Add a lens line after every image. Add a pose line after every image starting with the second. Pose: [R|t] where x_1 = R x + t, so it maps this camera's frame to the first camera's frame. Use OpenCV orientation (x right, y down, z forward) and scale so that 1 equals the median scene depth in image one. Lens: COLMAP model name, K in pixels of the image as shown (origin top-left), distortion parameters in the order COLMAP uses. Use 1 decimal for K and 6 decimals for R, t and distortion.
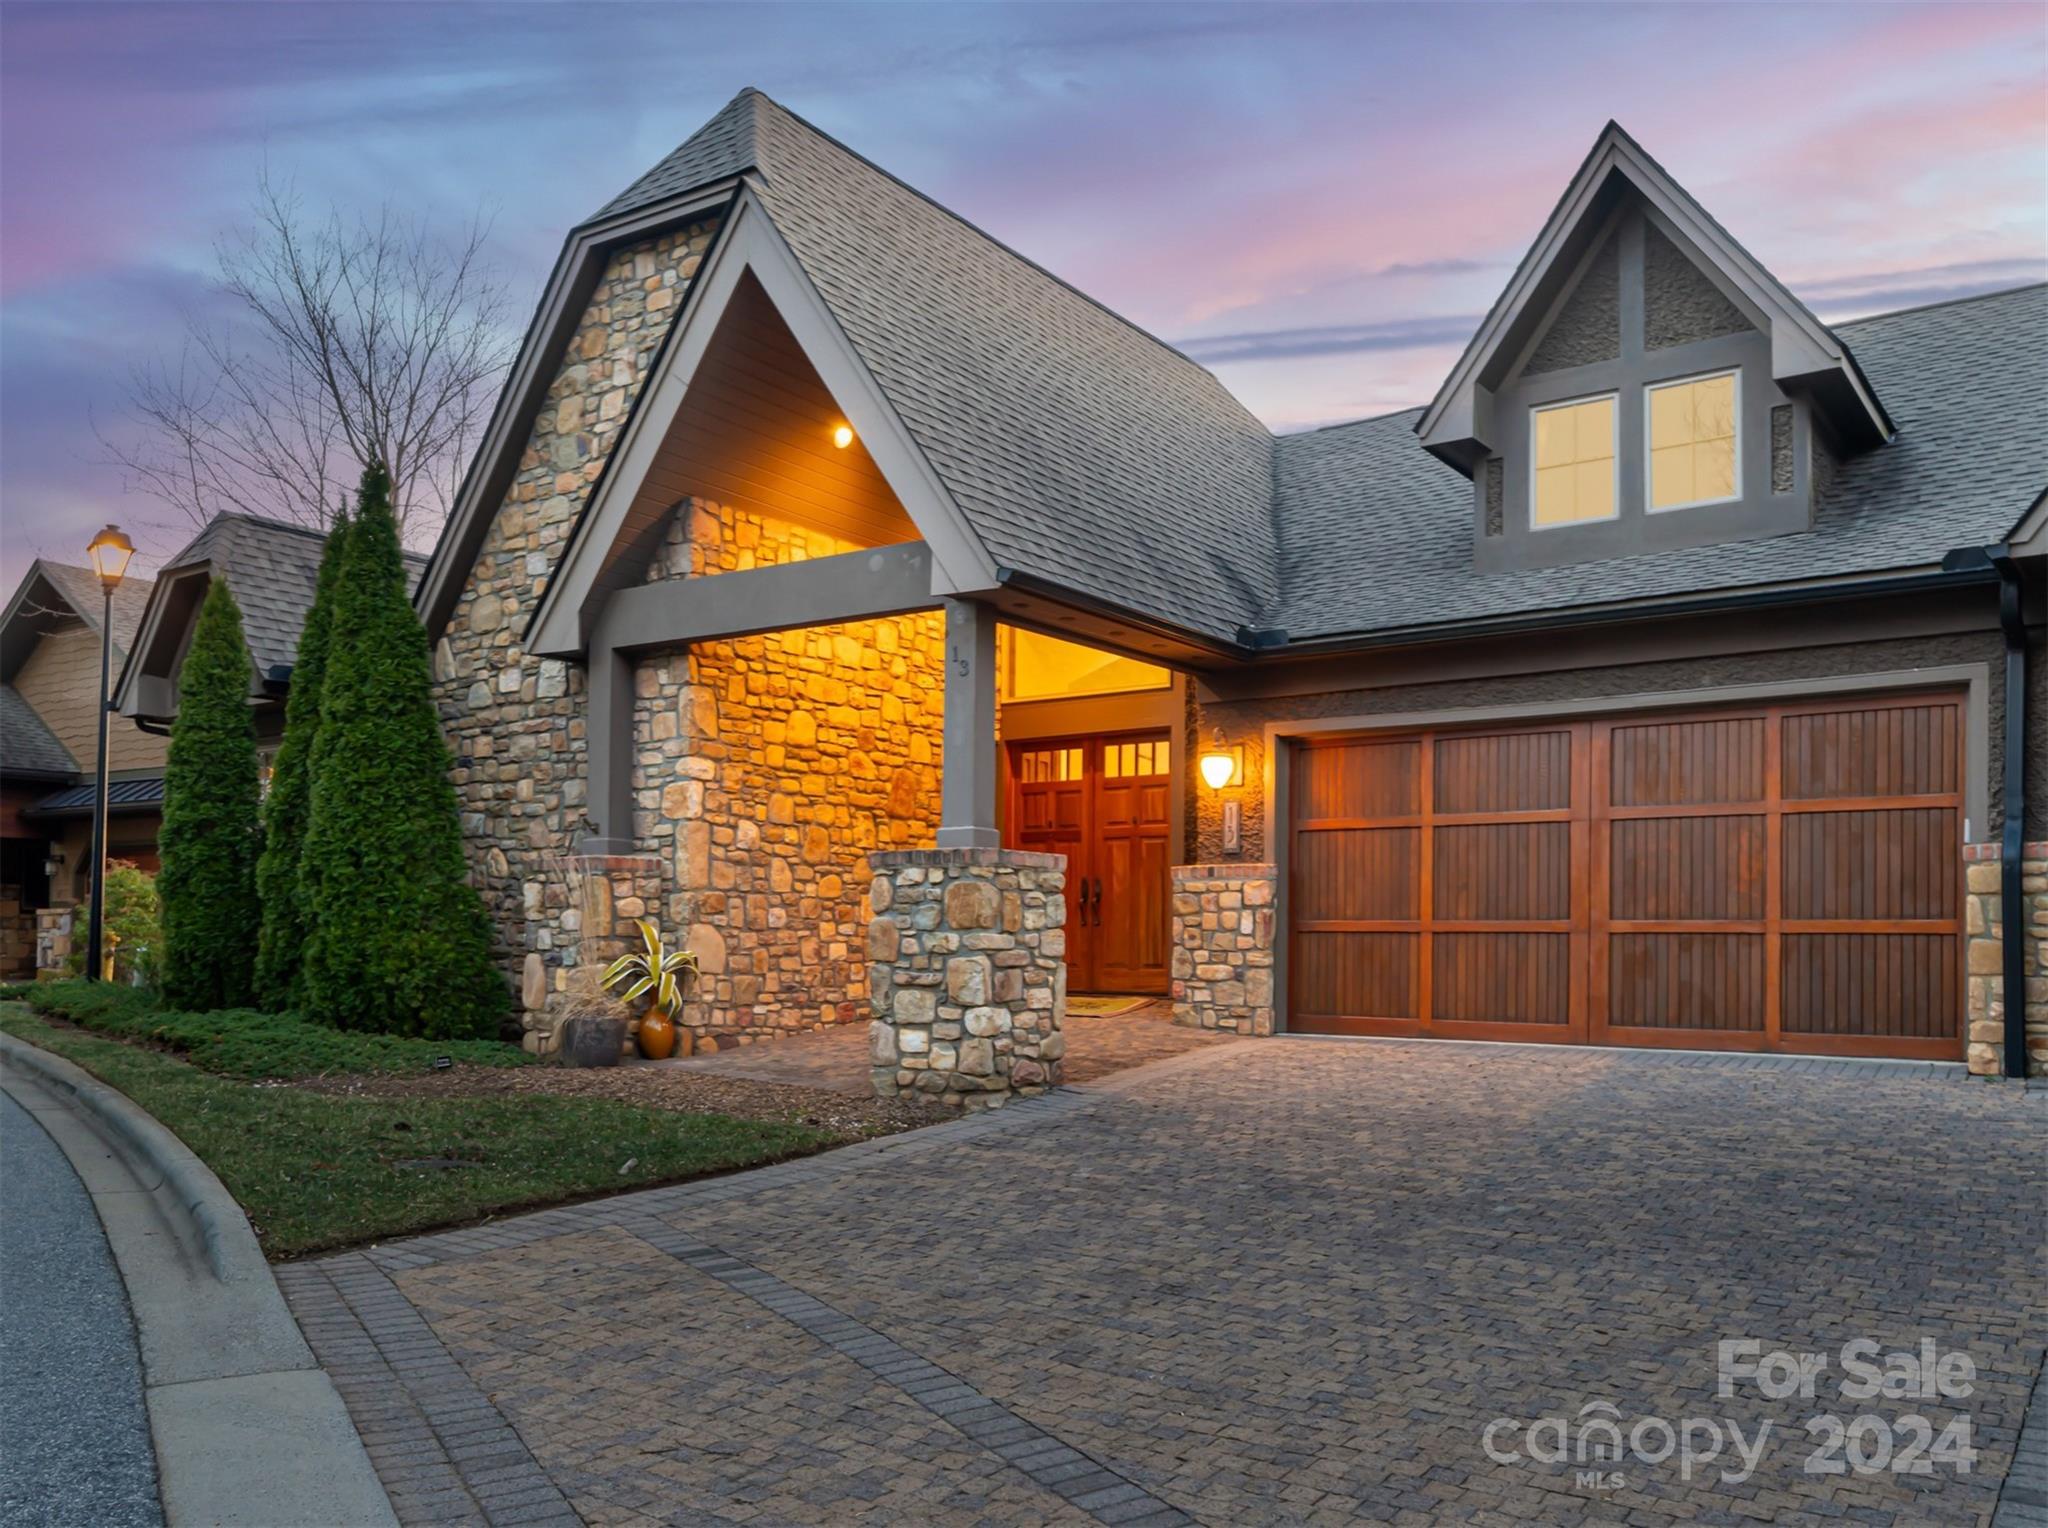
lens RADIAL K [[1562.6, 0, 1024.0], [0, 1562.6, 764.0], [0, 0, 1]] dist [0.004043, 0.002688]
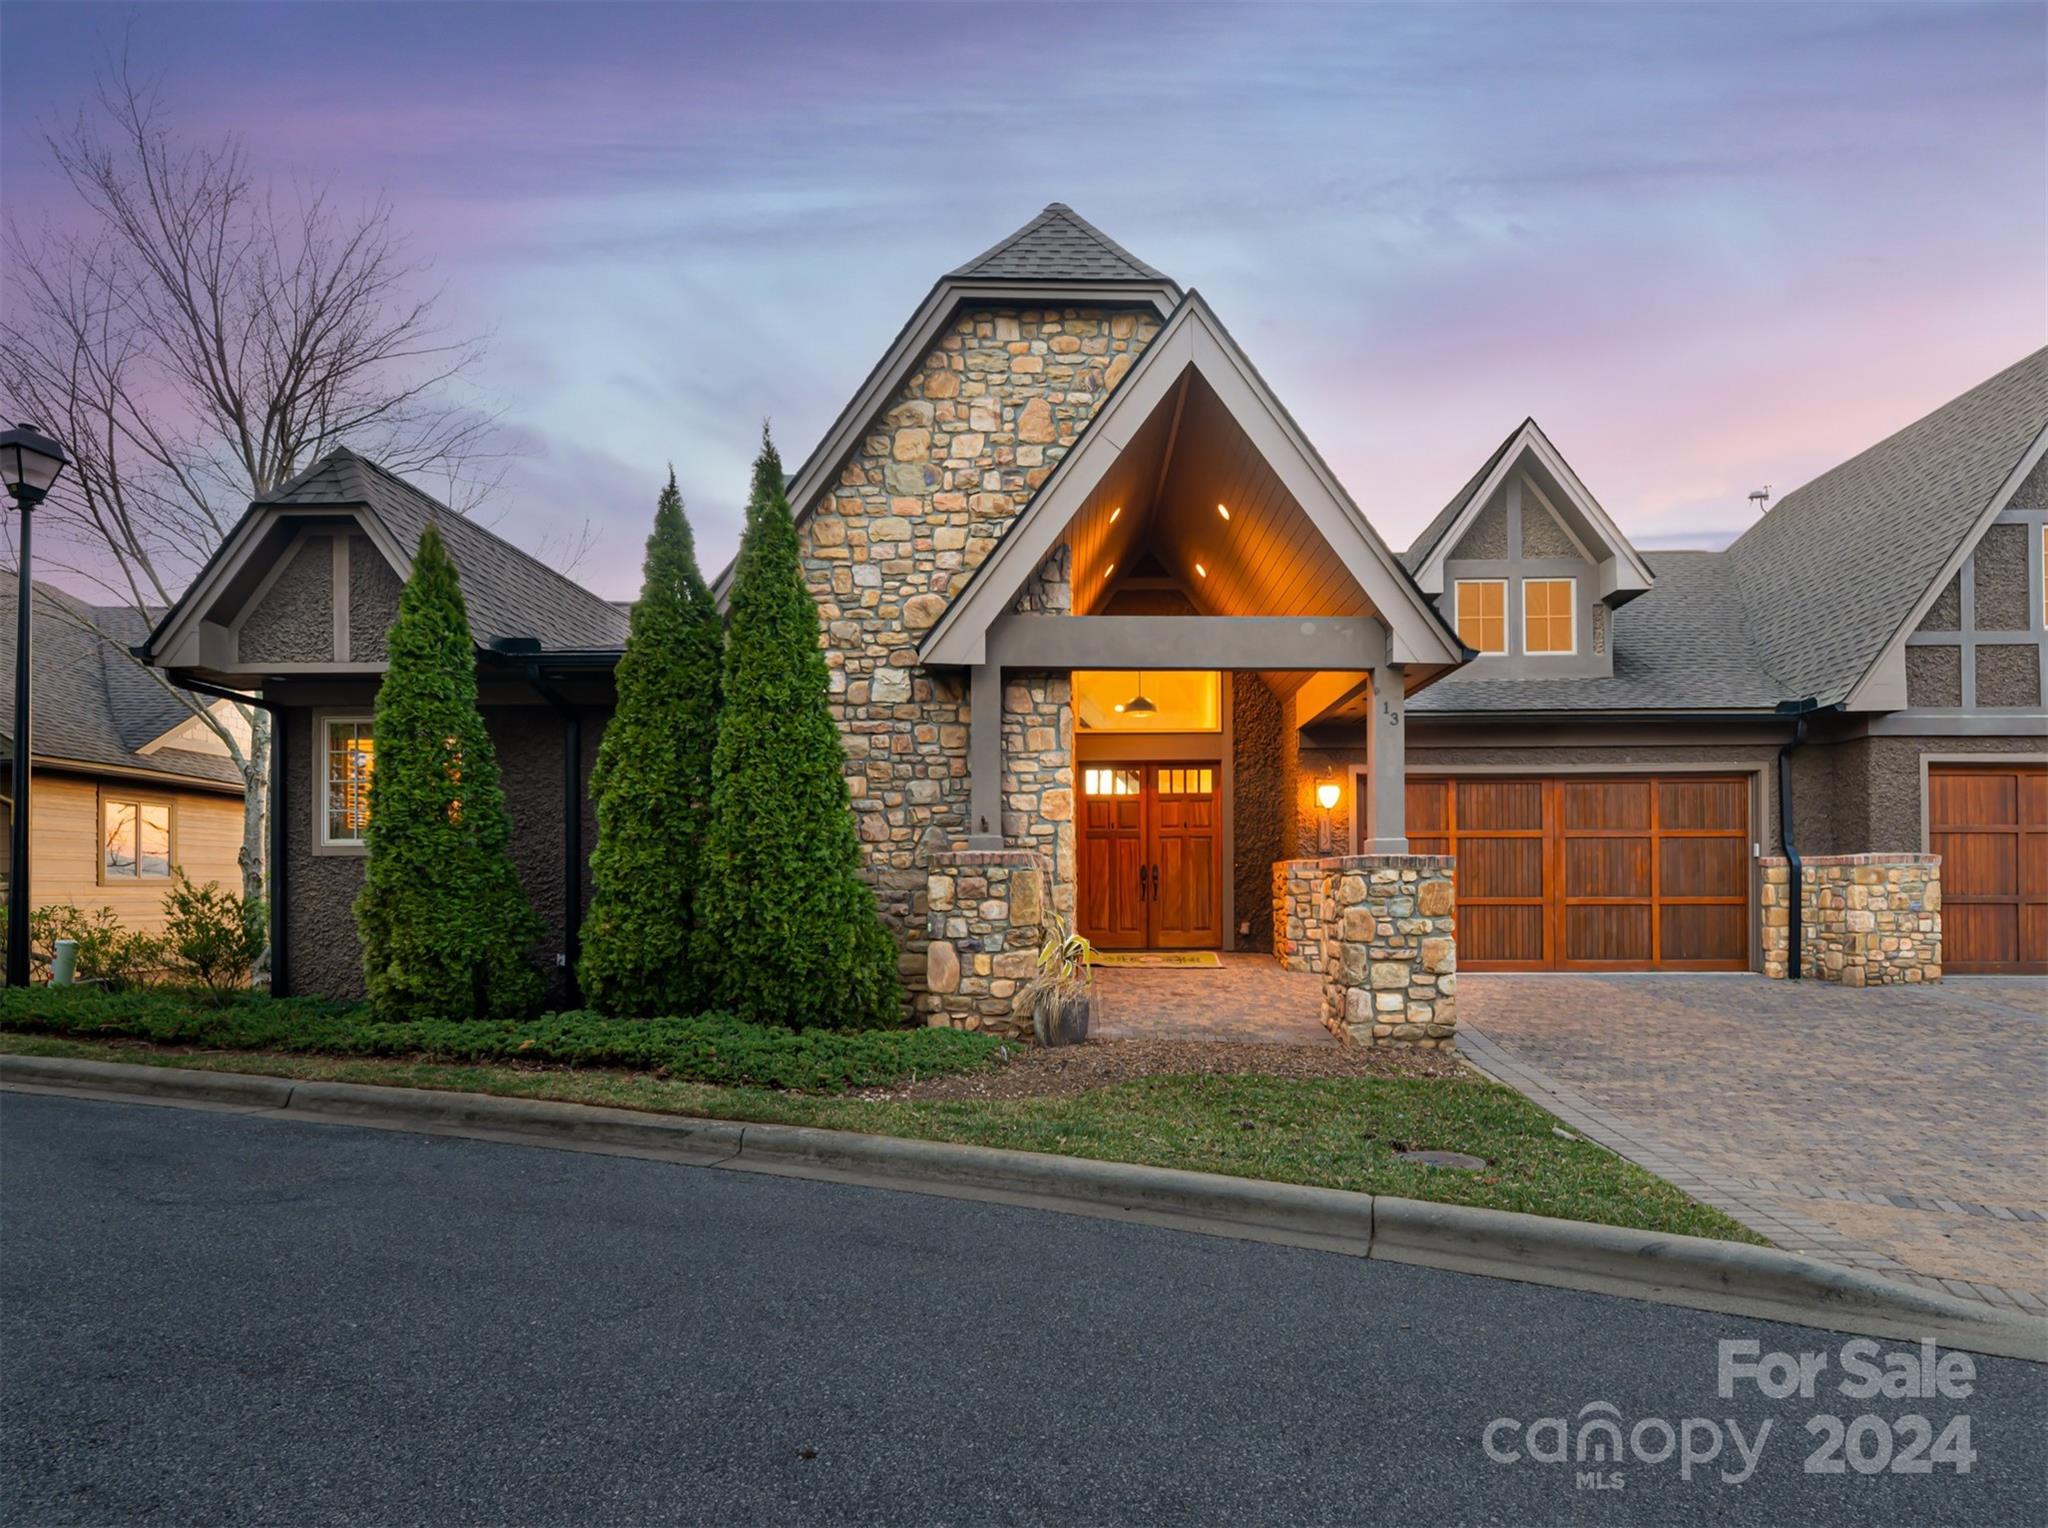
lens RADIAL K [[1017.1, 0, 1024.0], [0, 1017.1, 796.2], [0, 0, 1]] dist [-0.000717, -0.000419]
pose [[0.826607, 0.039136, 0.561417, -0.665208], [-0.054210, 0.998477, 0.010213, 0.010764], [-0.560162, -0.038876, 0.827470, 0.389704]]
